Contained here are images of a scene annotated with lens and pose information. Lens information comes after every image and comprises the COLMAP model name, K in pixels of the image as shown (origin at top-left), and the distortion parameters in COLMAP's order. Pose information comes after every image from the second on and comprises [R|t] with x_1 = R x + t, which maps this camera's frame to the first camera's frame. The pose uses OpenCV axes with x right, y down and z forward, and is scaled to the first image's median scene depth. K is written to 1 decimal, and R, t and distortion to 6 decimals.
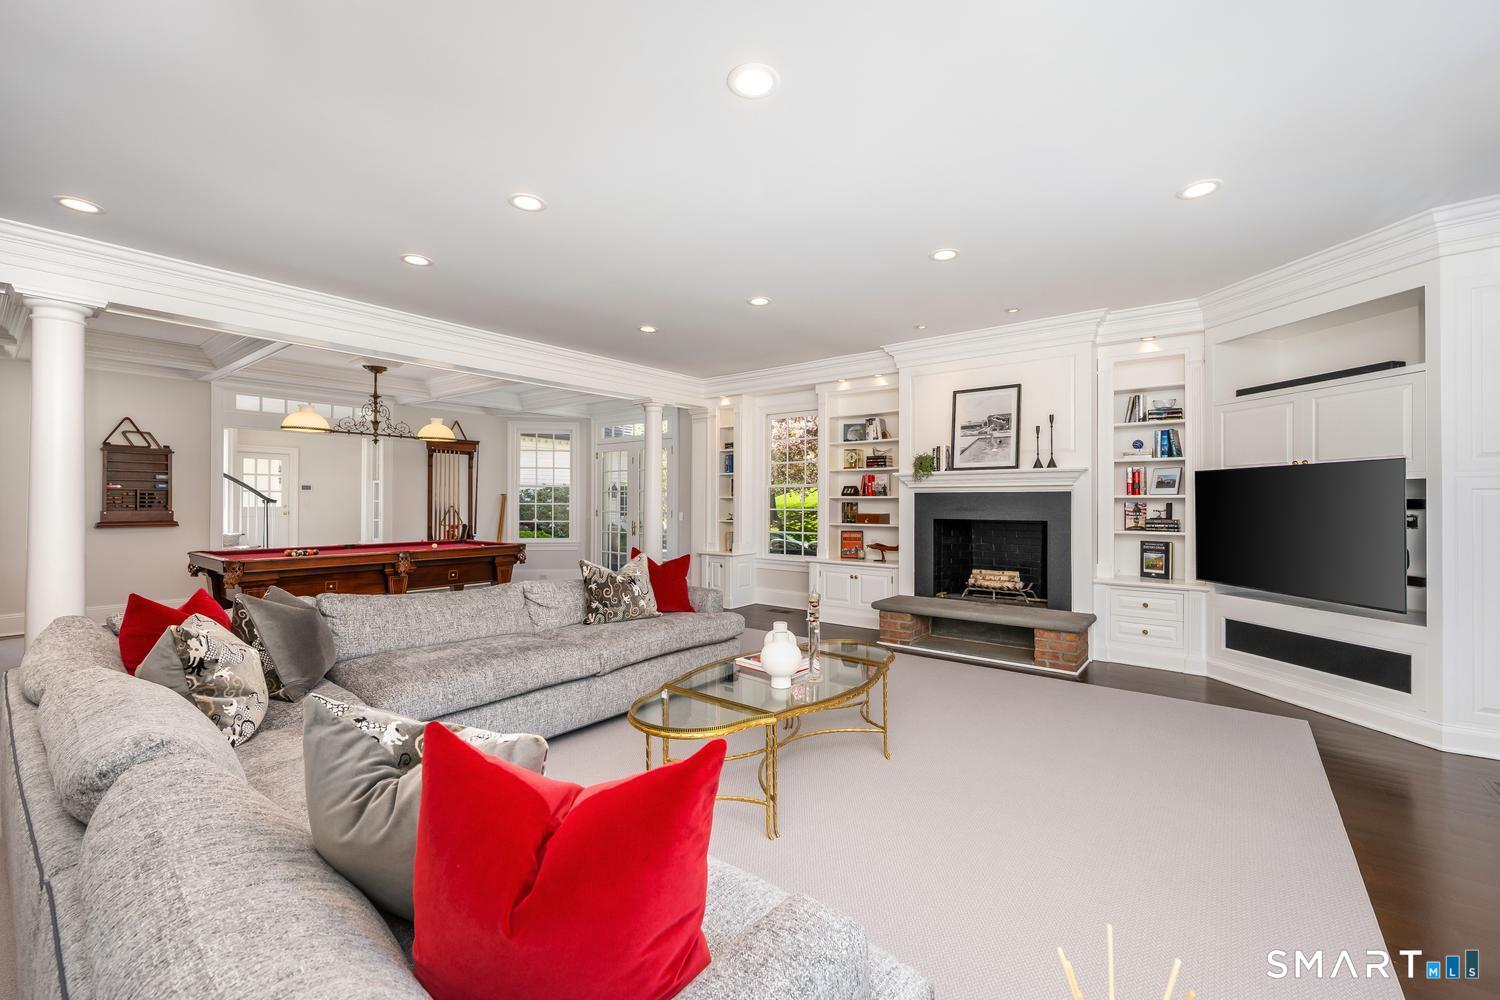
lens RADIAL K [[622.2, 0, 754.4], [0, 622.2, 500.1], [0, 0, 1]] dist [-0.001059, 0.000130]
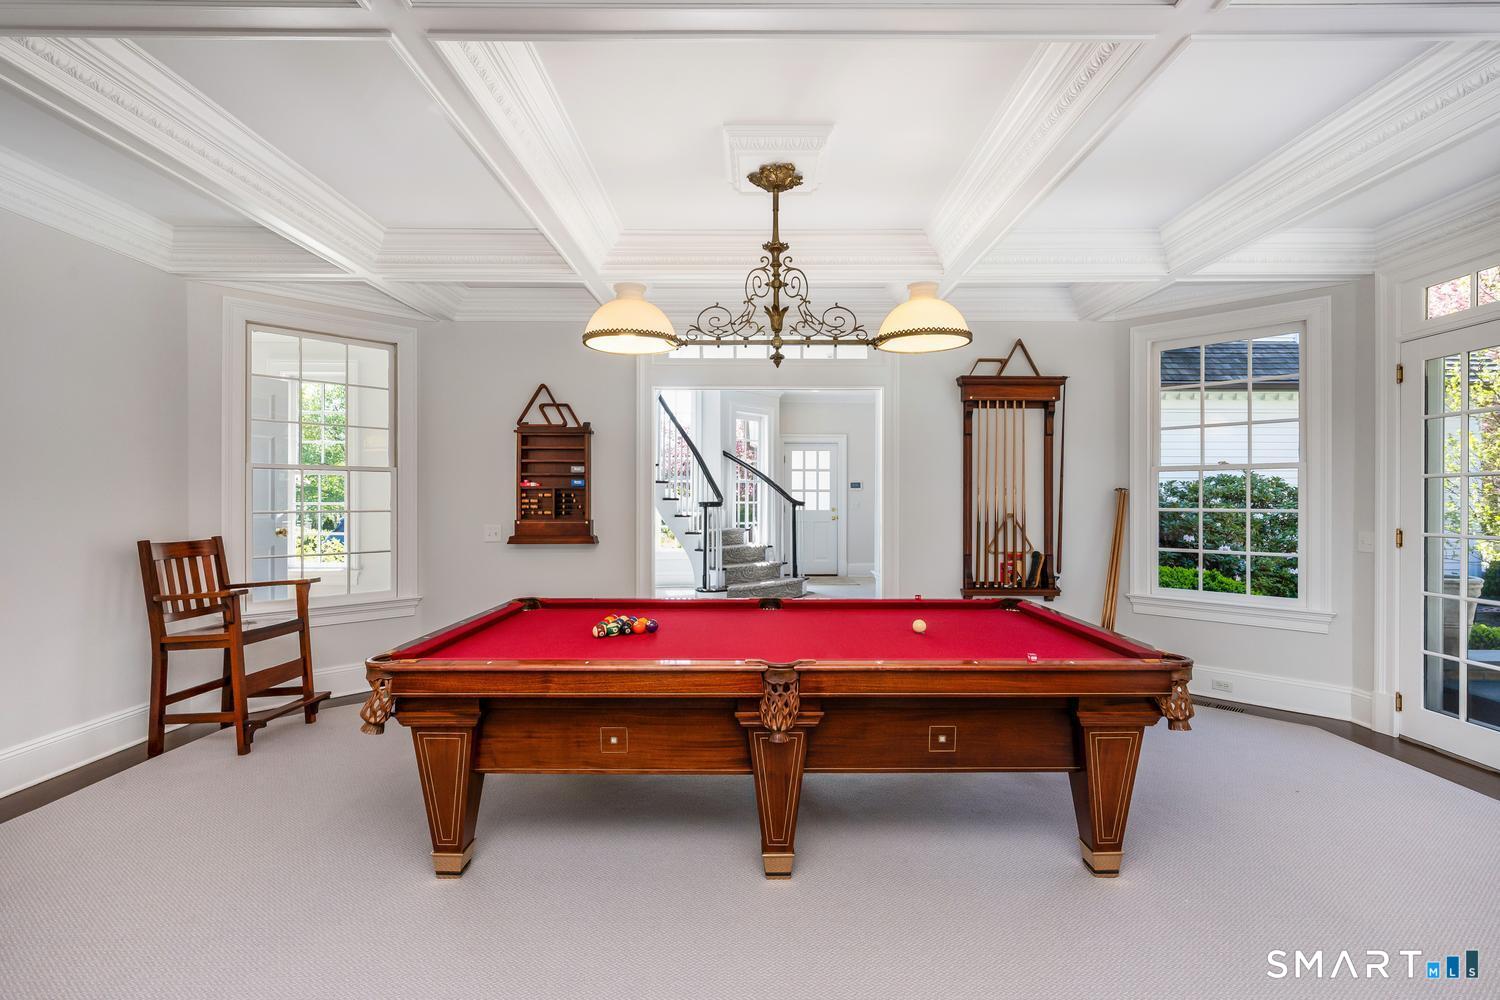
lens RADIAL K [[677.5, 0, 751.1], [0, 677.5, 500.6], [0, 0, 1]] dist [-0.004263, -0.000103]
pose [[0.624898, -0.002466, -0.780702, -0.261555], [0.003620, 0.999993, -0.000261, -0.002494], [0.780698, -0.002663, 0.624903, 0.673931]]
